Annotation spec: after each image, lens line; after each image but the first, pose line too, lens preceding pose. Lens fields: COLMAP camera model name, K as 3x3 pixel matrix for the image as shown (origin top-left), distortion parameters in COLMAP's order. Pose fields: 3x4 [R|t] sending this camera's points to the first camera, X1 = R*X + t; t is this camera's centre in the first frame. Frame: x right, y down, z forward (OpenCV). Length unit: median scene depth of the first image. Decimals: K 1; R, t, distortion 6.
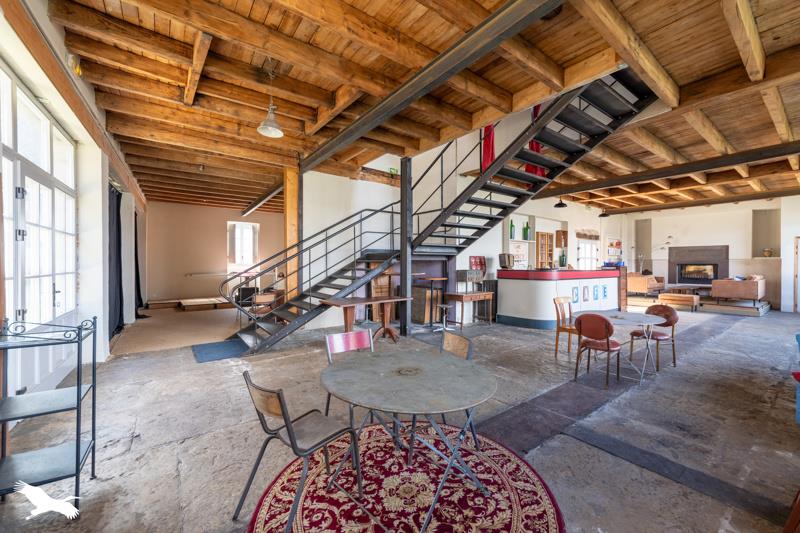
lens RADIAL K [[312.5, 0, 401.0], [0, 312.5, 264.6], [0, 0, 1]] dist [0.000551, 0.000023]
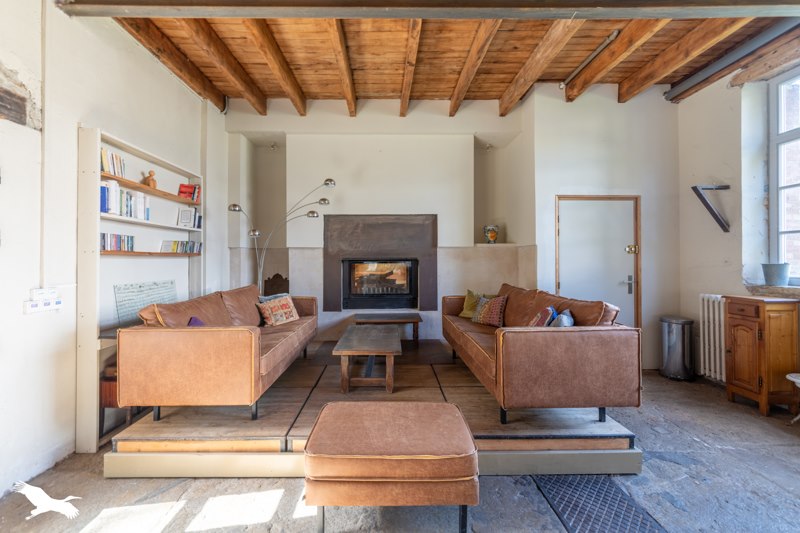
lens RADIAL K [[312.5, 0, 395.6], [0, 312.5, 260.2], [0, 0, 1]] dist [0.000551, 0.000023]
pose [[0.568883, -0.001052, 0.822418, 0.618813], [0.007249, 0.999967, -0.003735, 0.000975], [-0.822387, 0.008086, 0.568871, 0.743472]]
